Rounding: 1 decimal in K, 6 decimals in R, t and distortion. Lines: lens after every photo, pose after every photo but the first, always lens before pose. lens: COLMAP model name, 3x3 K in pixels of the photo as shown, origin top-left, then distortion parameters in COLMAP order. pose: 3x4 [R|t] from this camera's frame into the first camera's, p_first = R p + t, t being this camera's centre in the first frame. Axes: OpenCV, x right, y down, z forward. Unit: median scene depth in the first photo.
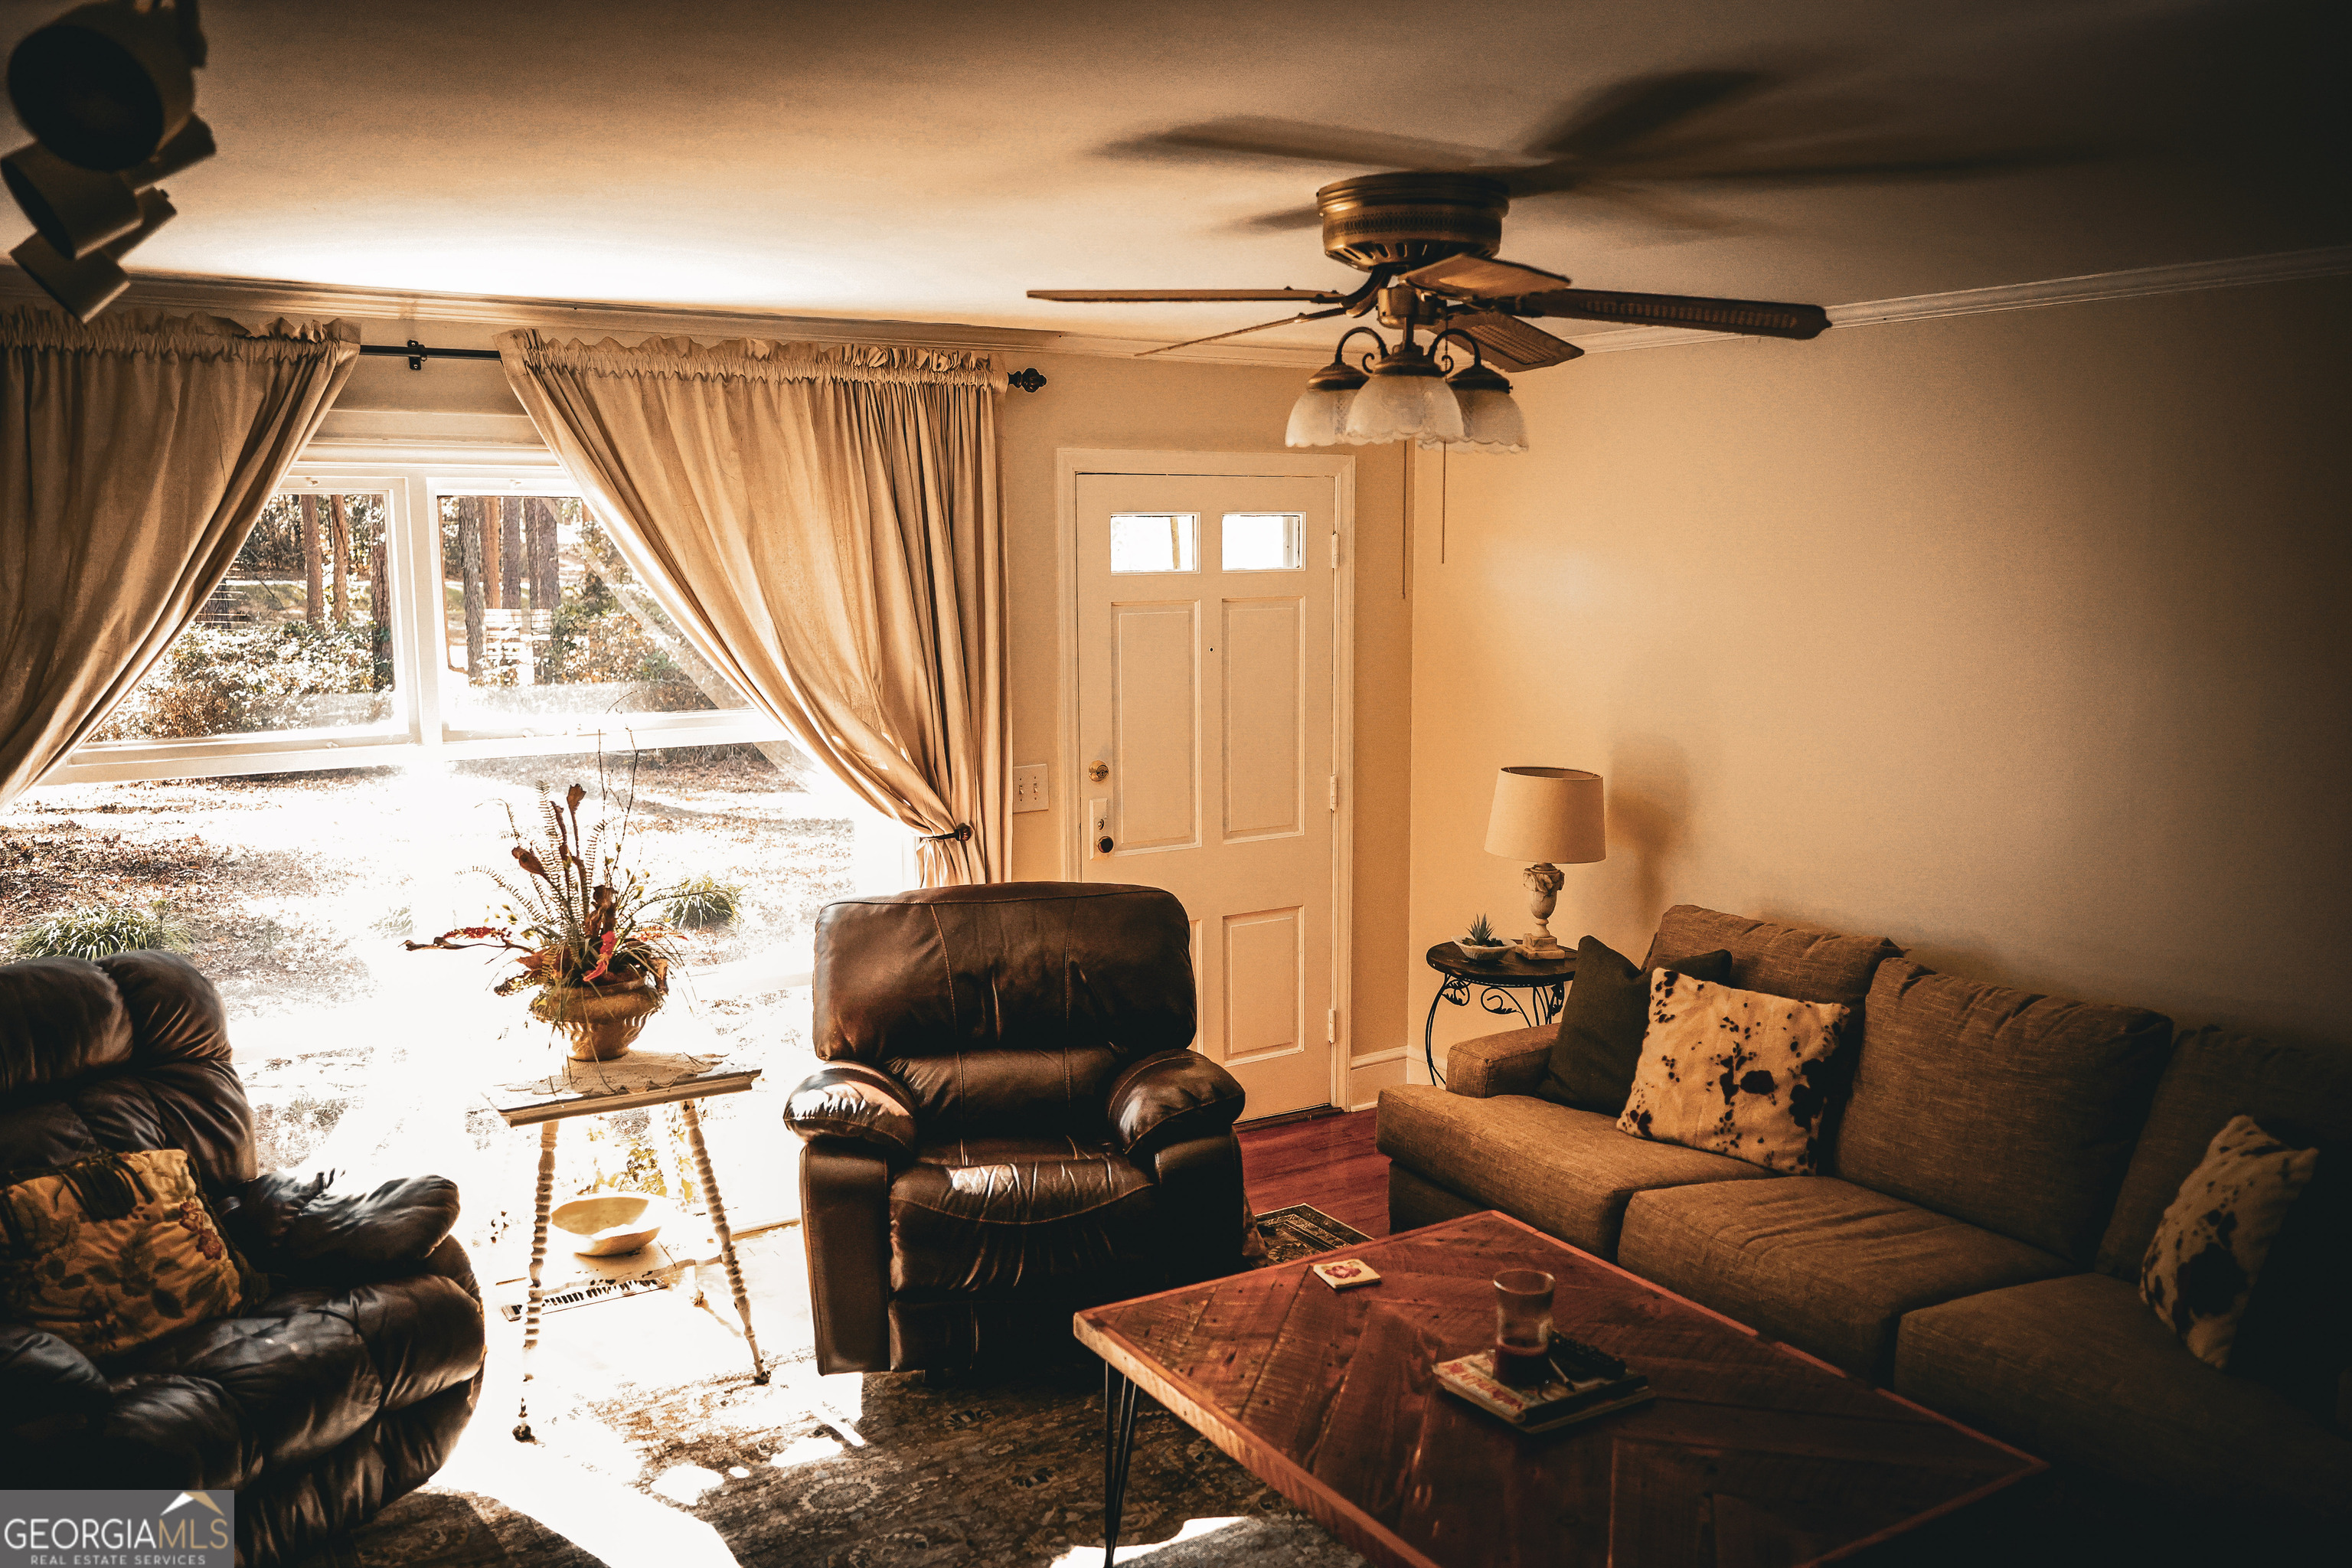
lens RADIAL K [[1865.7, 0, 1176.0], [0, 1865.7, 784.0], [0, 0, 1]] dist [0.000417, 0.000070]
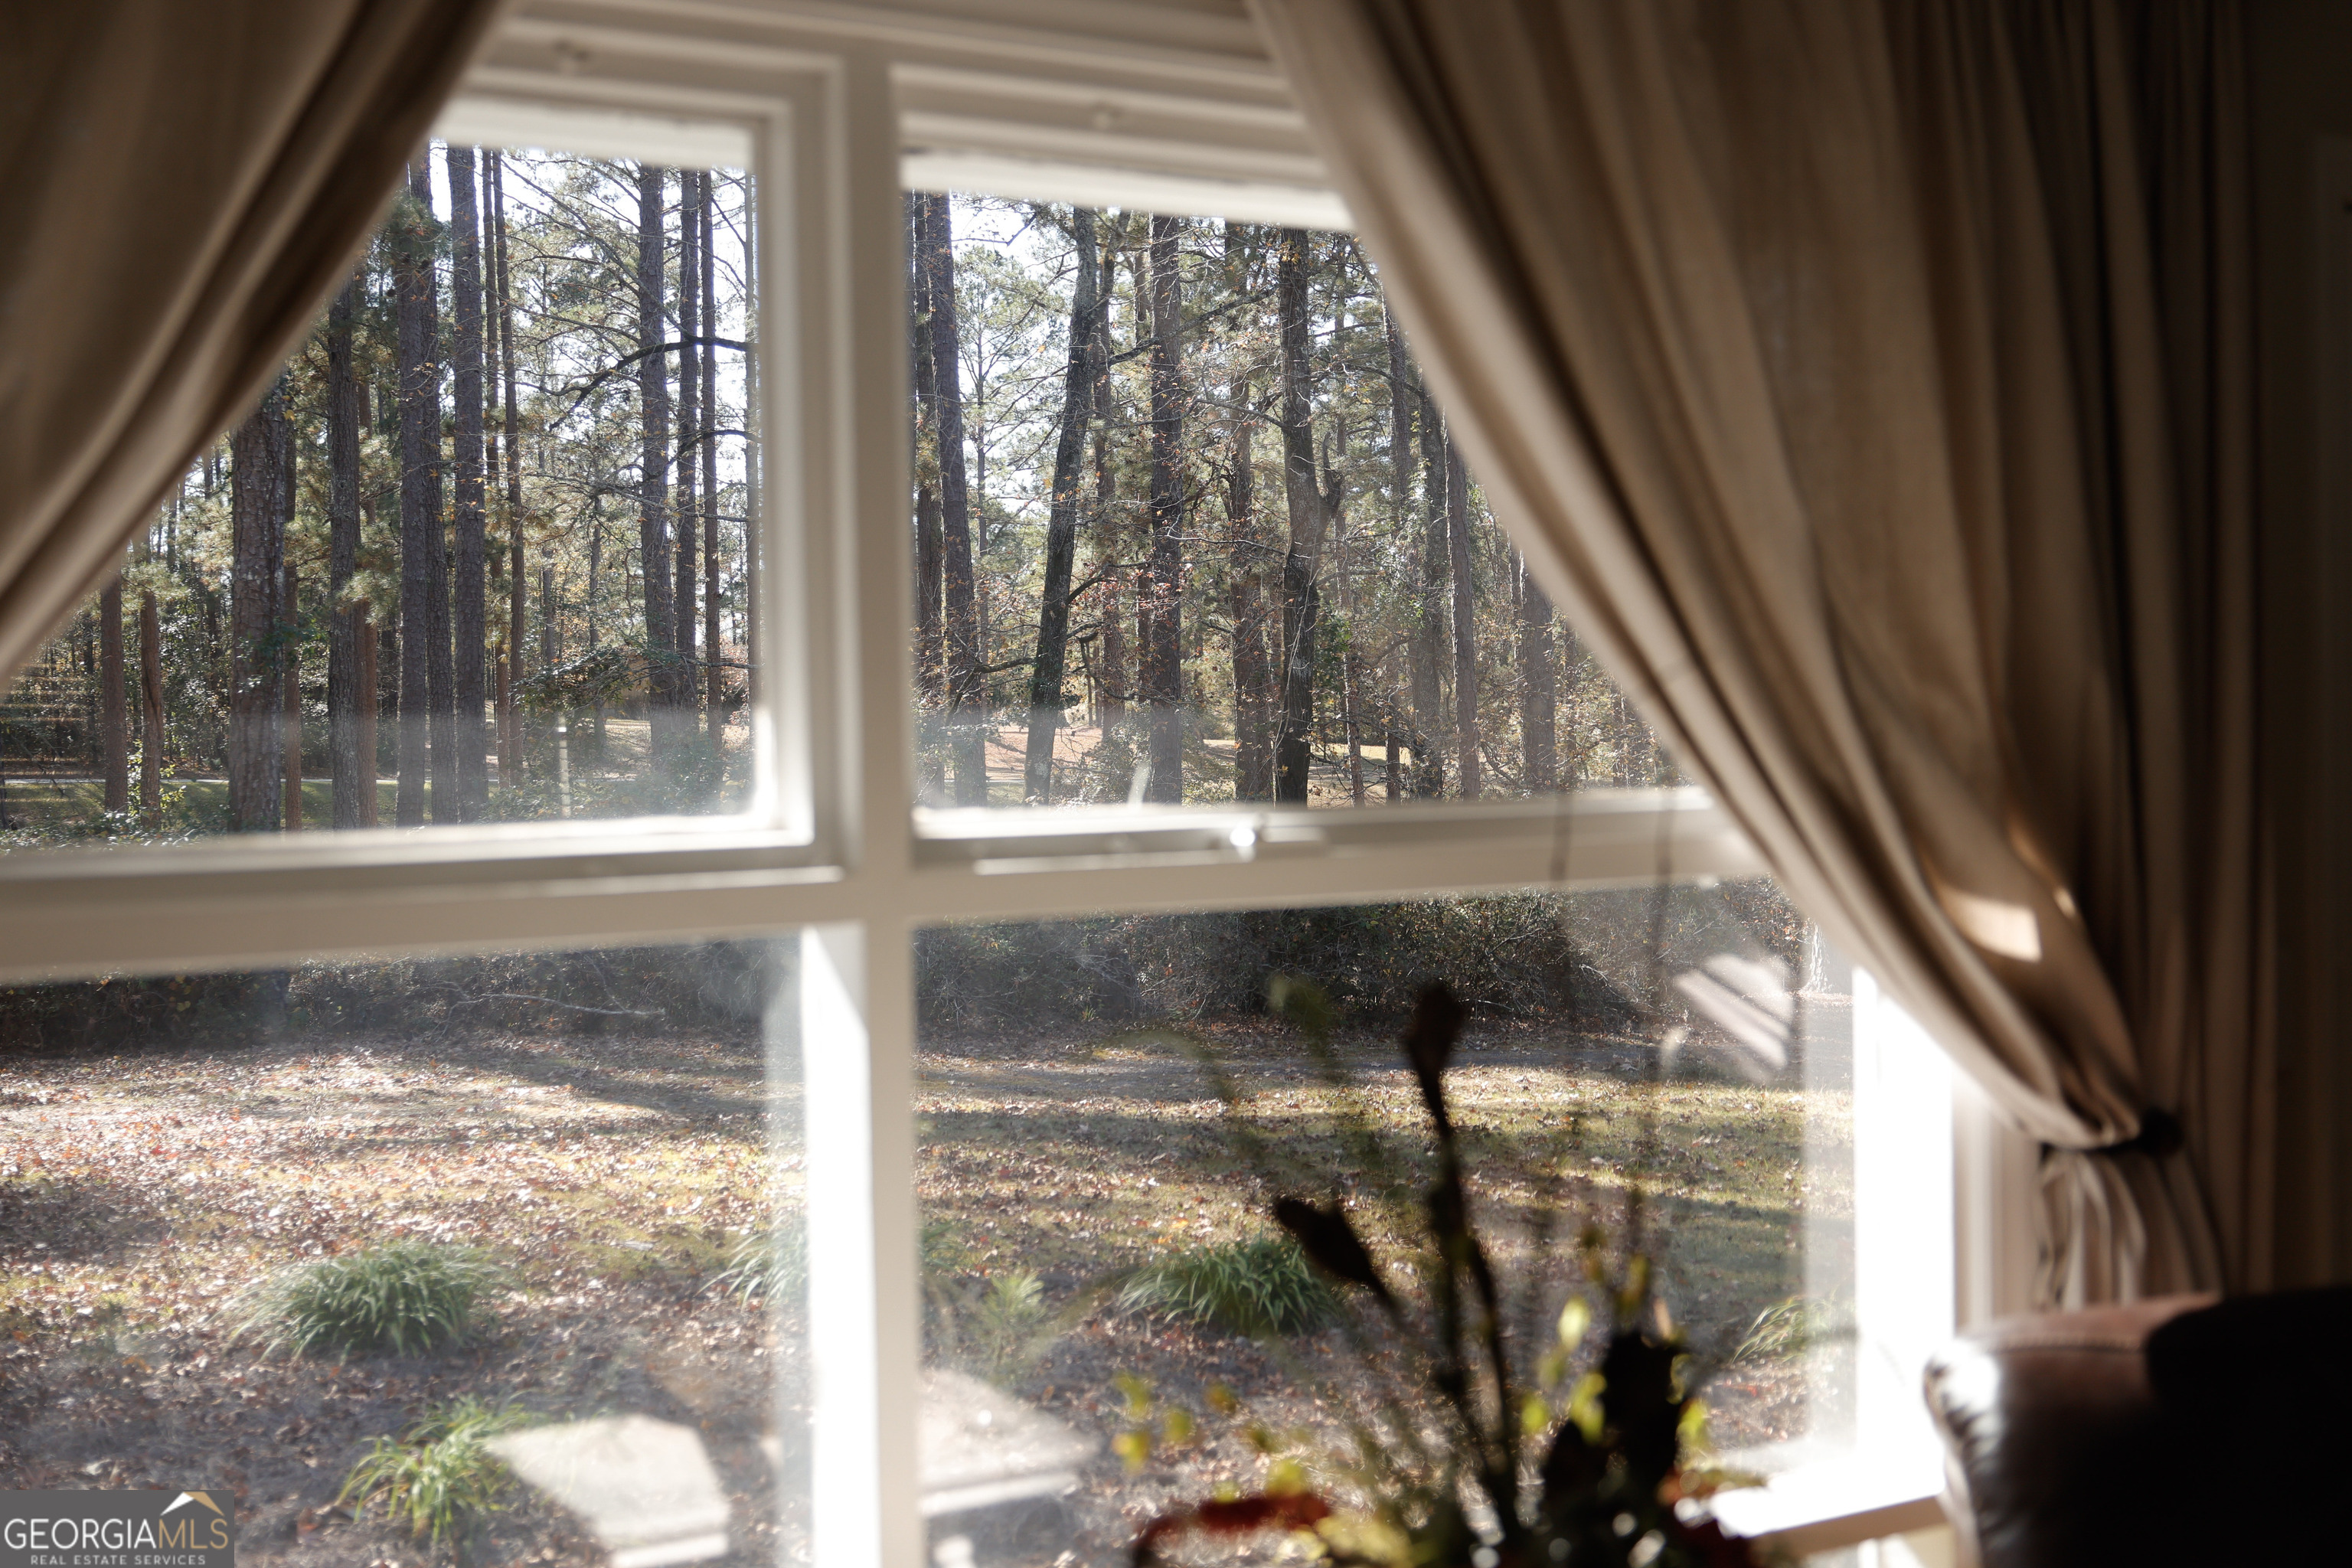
lens RADIAL K [[2608.3, 0, 1176.0], [0, 2608.3, 784.0], [0, 0, 1]] dist [0.005092, 0.007293]
pose [[0.999167, -0.009664, -0.039636, -0.287363], [0.005387, 0.994283, -0.106641, 0.010881], [0.040440, 0.106339, 0.993507, 0.477257]]
